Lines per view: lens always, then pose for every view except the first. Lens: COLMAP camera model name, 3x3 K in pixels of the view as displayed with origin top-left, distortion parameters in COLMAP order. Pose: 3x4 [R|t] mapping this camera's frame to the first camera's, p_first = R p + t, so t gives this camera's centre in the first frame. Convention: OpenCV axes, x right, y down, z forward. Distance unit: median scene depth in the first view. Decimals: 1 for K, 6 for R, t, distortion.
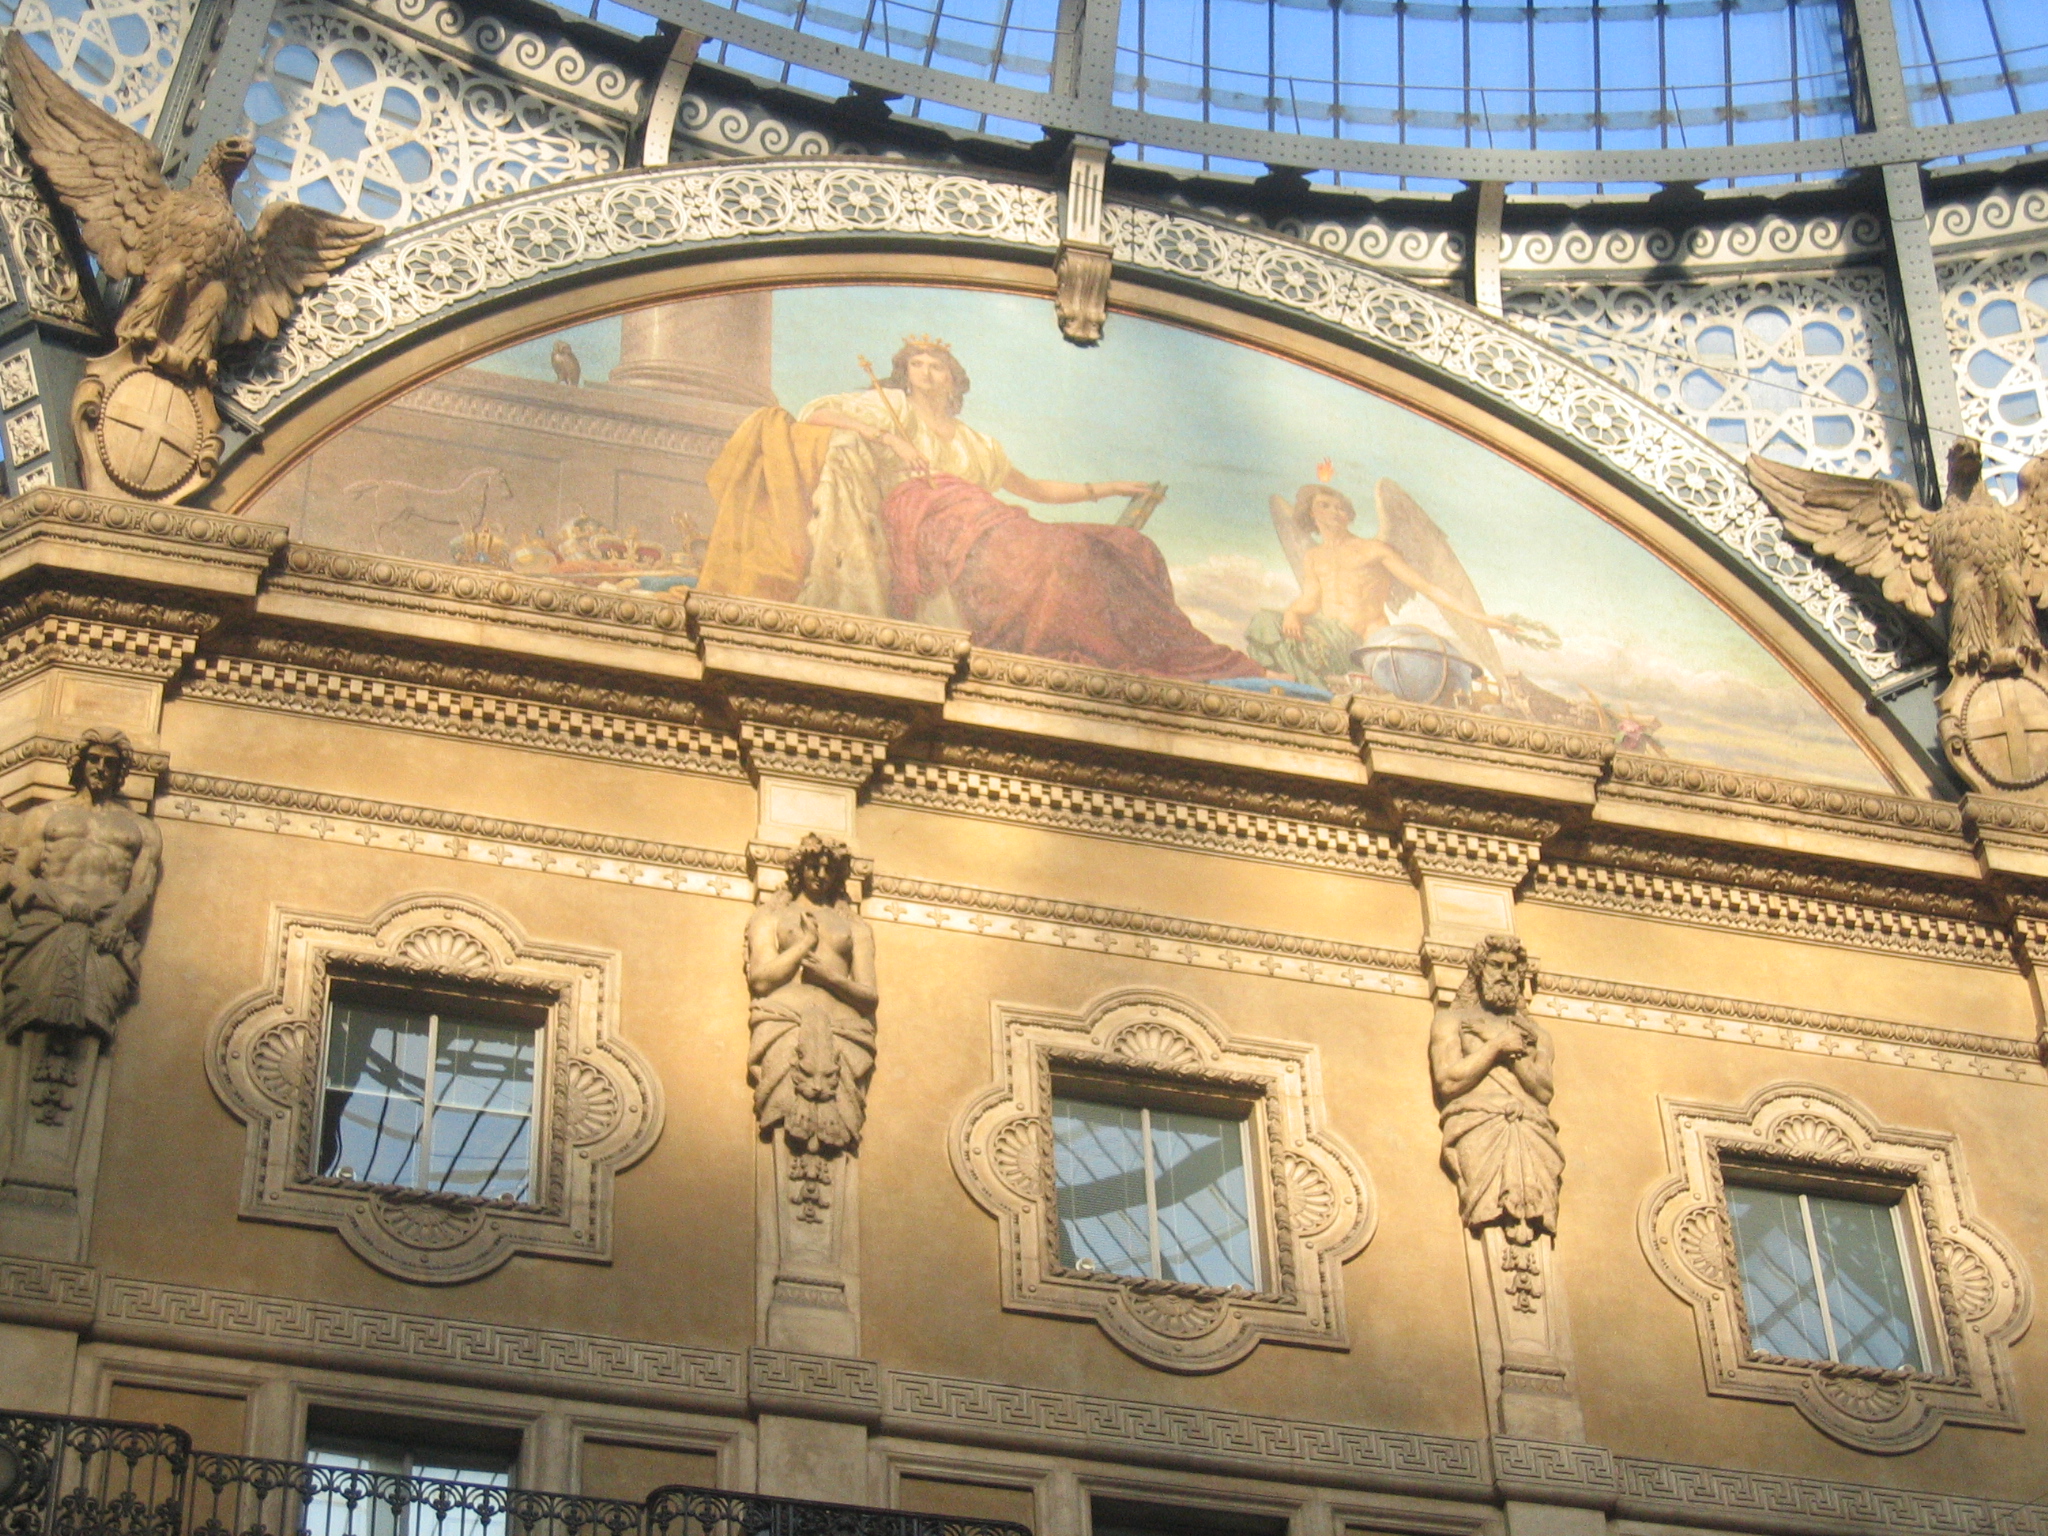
lens RADIAL K [[4263.1, 0, 1024.0], [0, 4263.1, 768.0], [0, 0, 1]] dist [-0.096935, 0.035837]
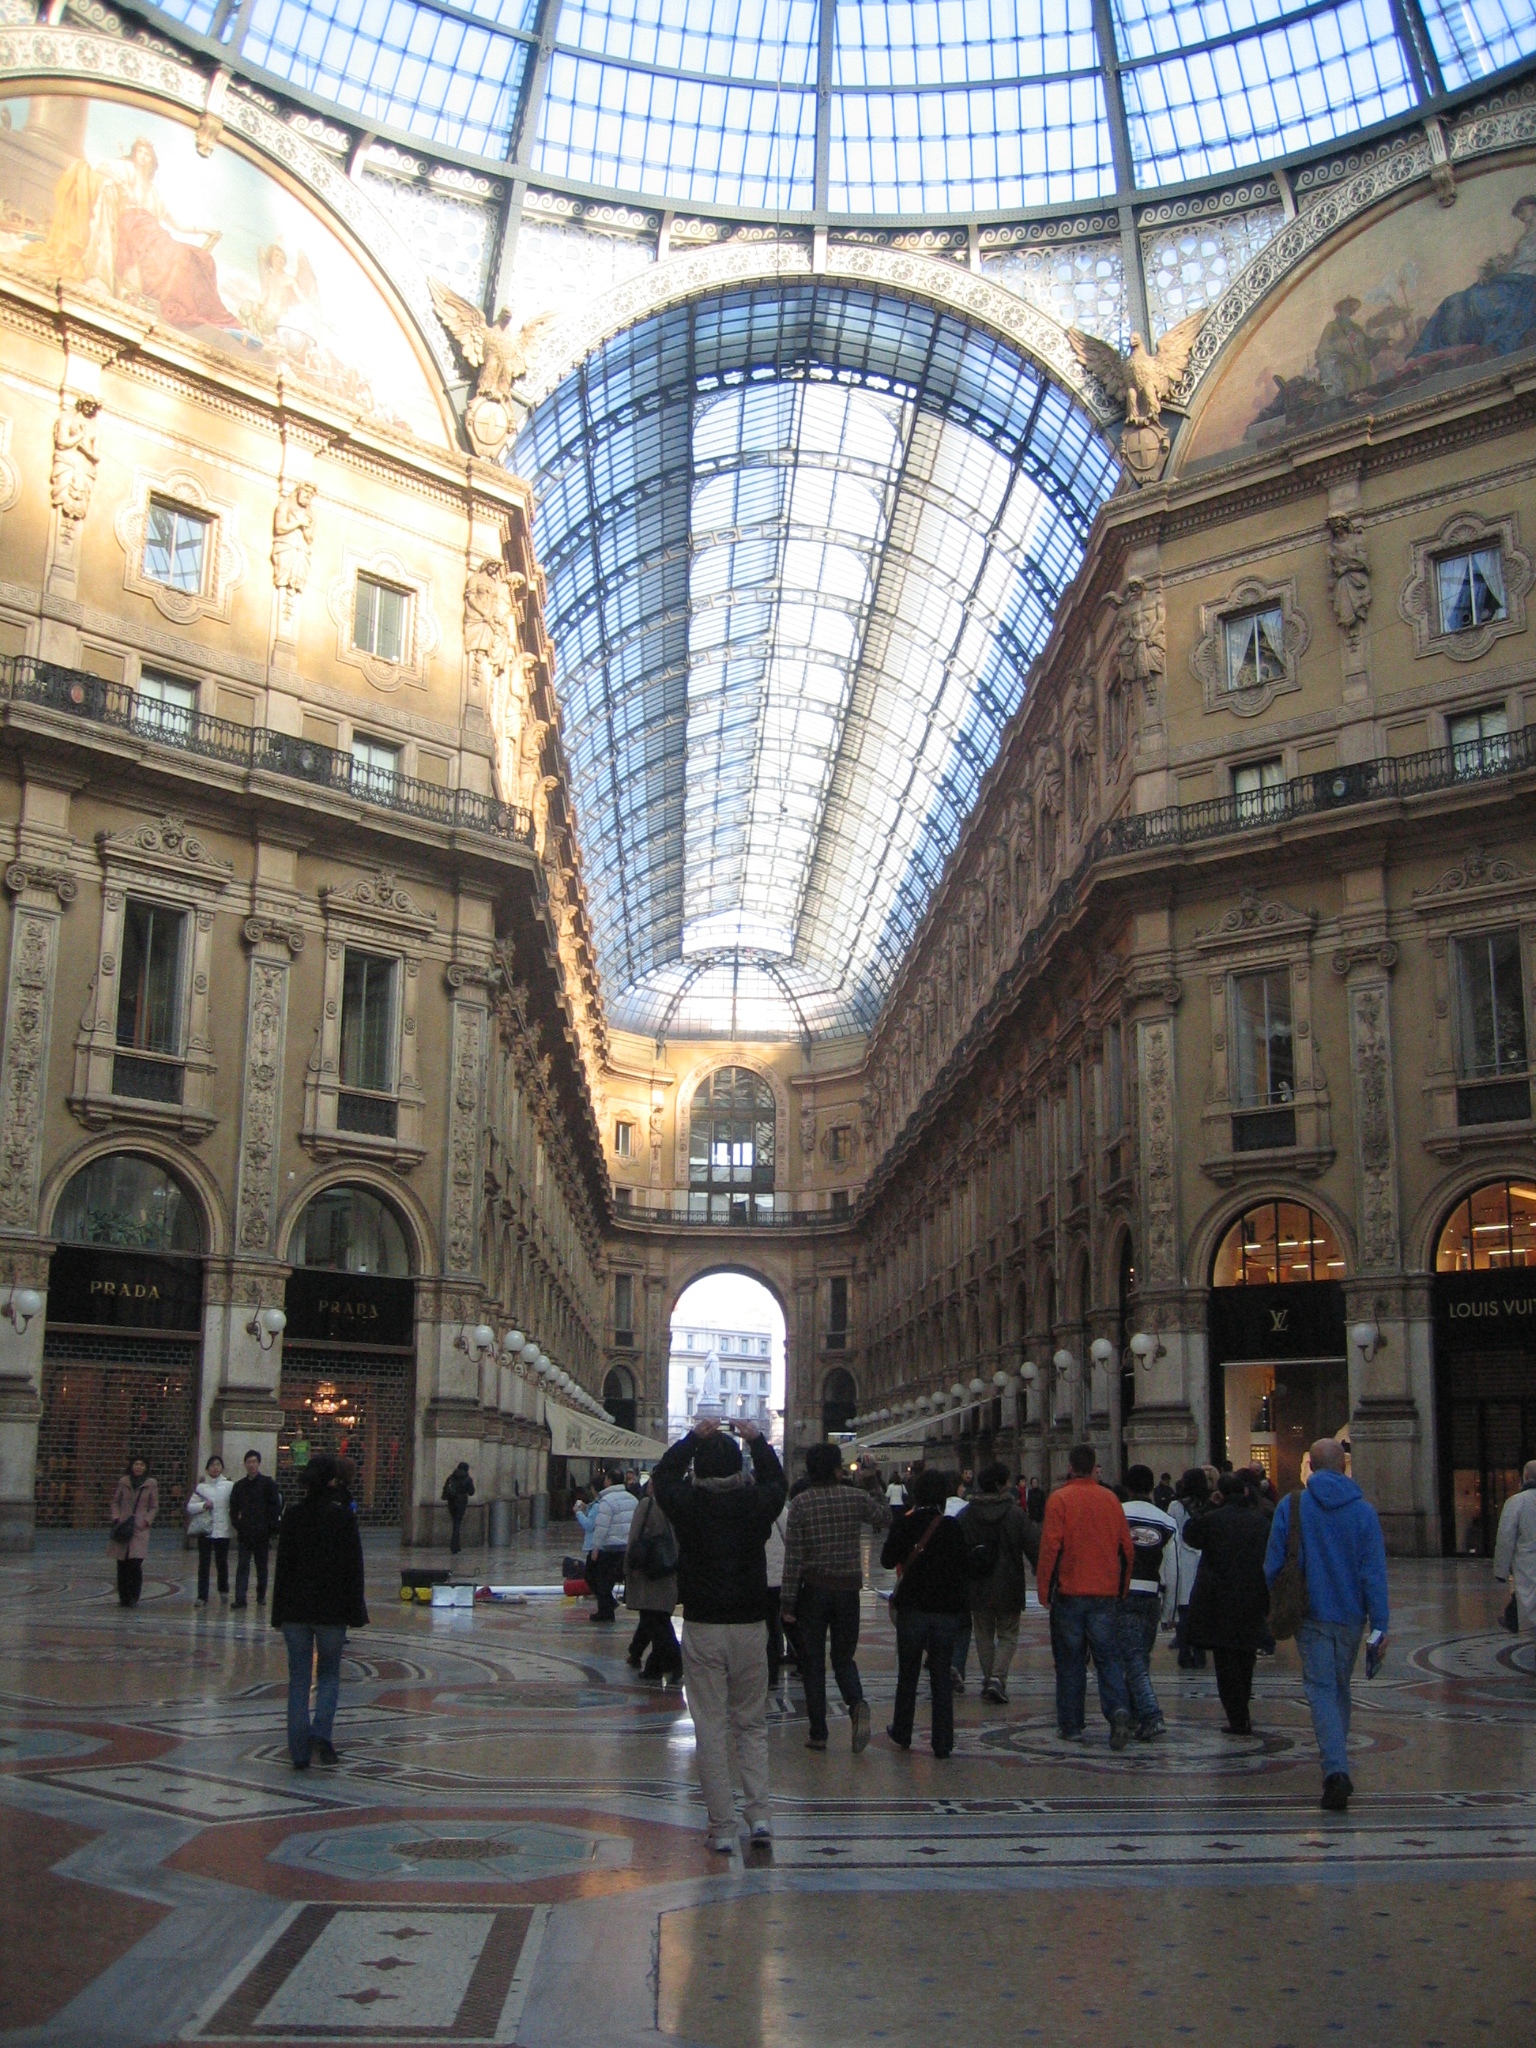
lens RADIAL K [[2175.0, 0, 768.0], [0, 2175.0, 1024.0], [0, 0, 1]] dist [-0.127344, 0.125175]
pose [[0.843620, 0.153630, 0.514493, -0.279364], [-0.390384, 0.833372, 0.391269, -0.302872], [-0.368654, -0.530932, 0.763024, -0.357304]]
